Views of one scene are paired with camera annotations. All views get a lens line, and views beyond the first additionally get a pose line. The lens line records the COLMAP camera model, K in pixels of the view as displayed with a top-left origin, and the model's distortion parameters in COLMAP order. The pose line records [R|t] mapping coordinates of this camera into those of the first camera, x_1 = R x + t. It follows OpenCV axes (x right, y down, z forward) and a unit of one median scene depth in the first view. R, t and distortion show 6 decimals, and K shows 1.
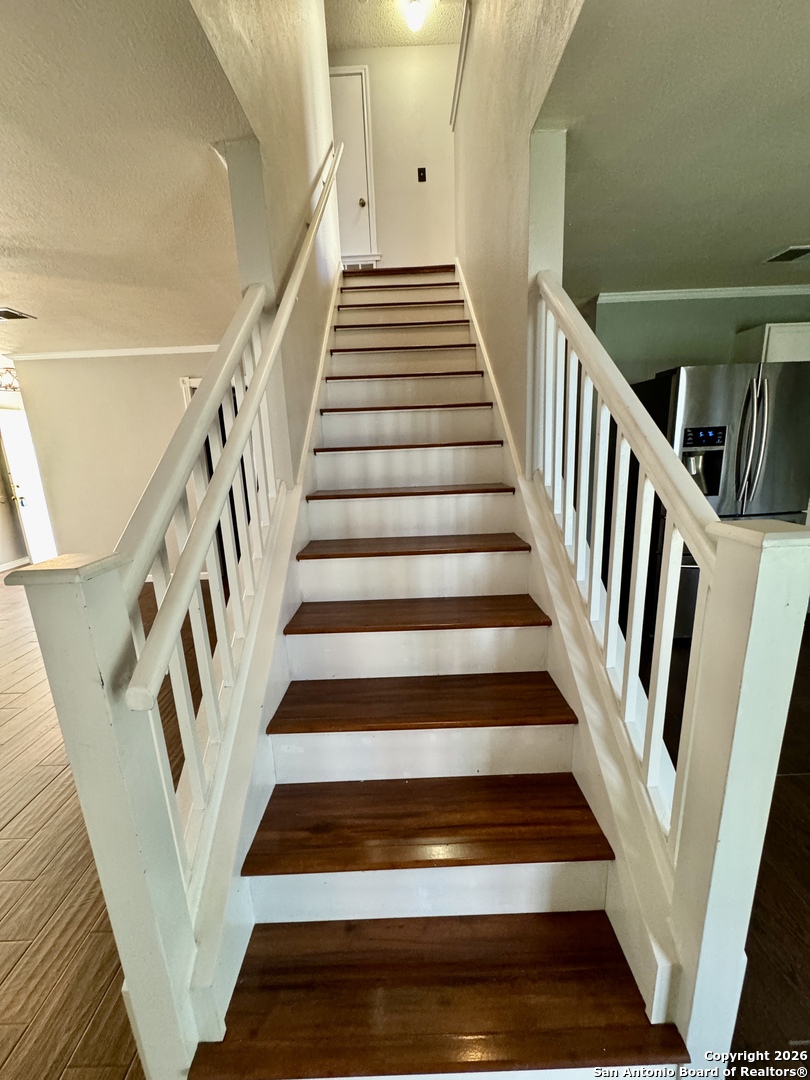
lens RADIAL K [[429.6, 0, 407.0], [0, 429.6, 539.2], [0, 0, 1]] dist [-0.002047, 0.000449]
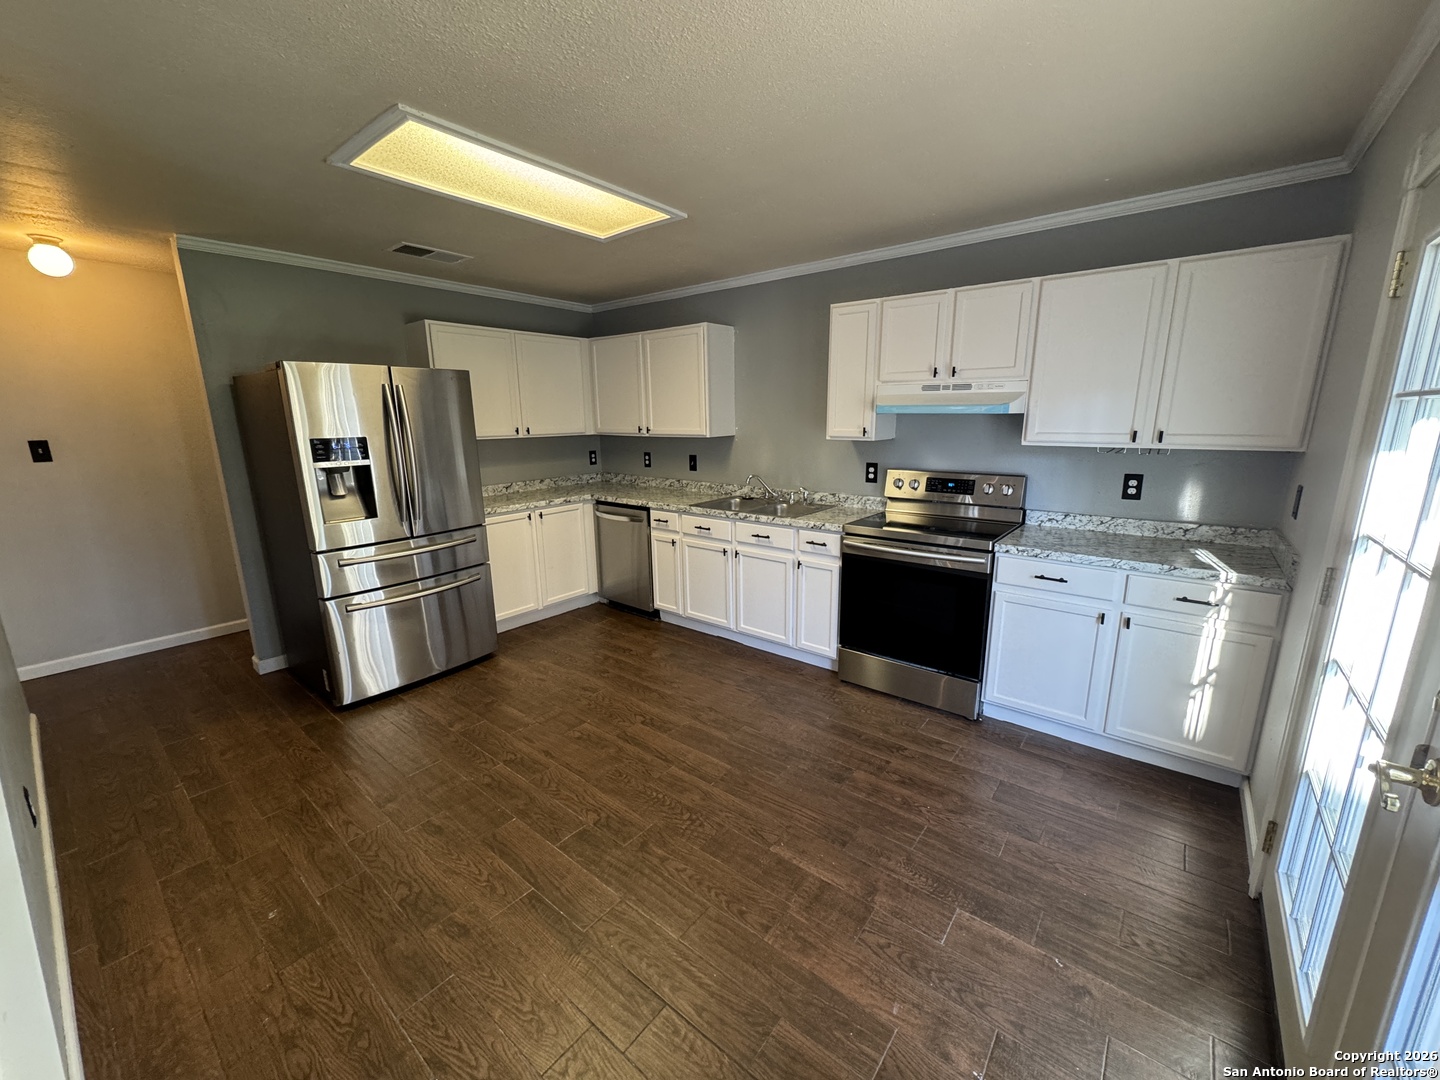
lens RADIAL K [[572.8, 0, 724.4], [0, 572.8, 537.5], [0, 0, 1]] dist [-0.002047, 0.000449]
pose [[0.624202, -0.135167, 0.769481, 0.274638], [0.159504, 0.986223, 0.043850, -0.006033], [-0.764807, 0.095364, 0.637162, -0.218319]]
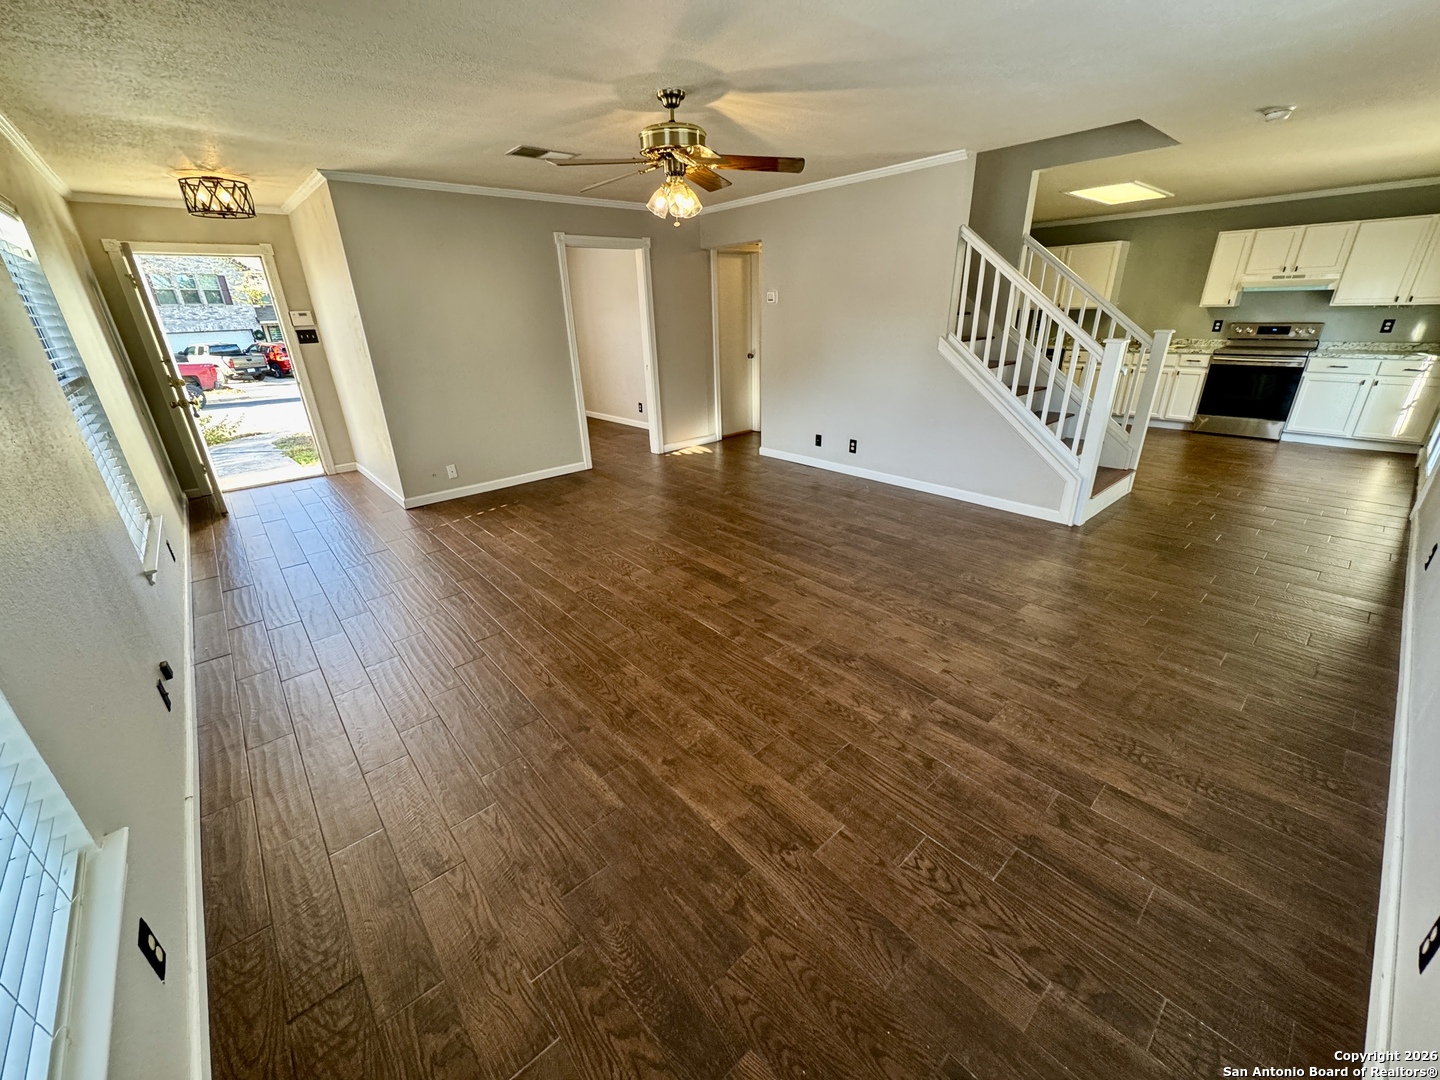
lens RADIAL K [[572.8, 0, 721.4], [0, 572.8, 541.1], [0, 0, 1]] dist [-0.002047, 0.000449]
pose [[0.751356, -0.235908, 0.616289, -1.805169], [0.145944, 0.970195, 0.193449, 0.068637], [-0.643556, -0.055405, 0.763391, -0.205588]]
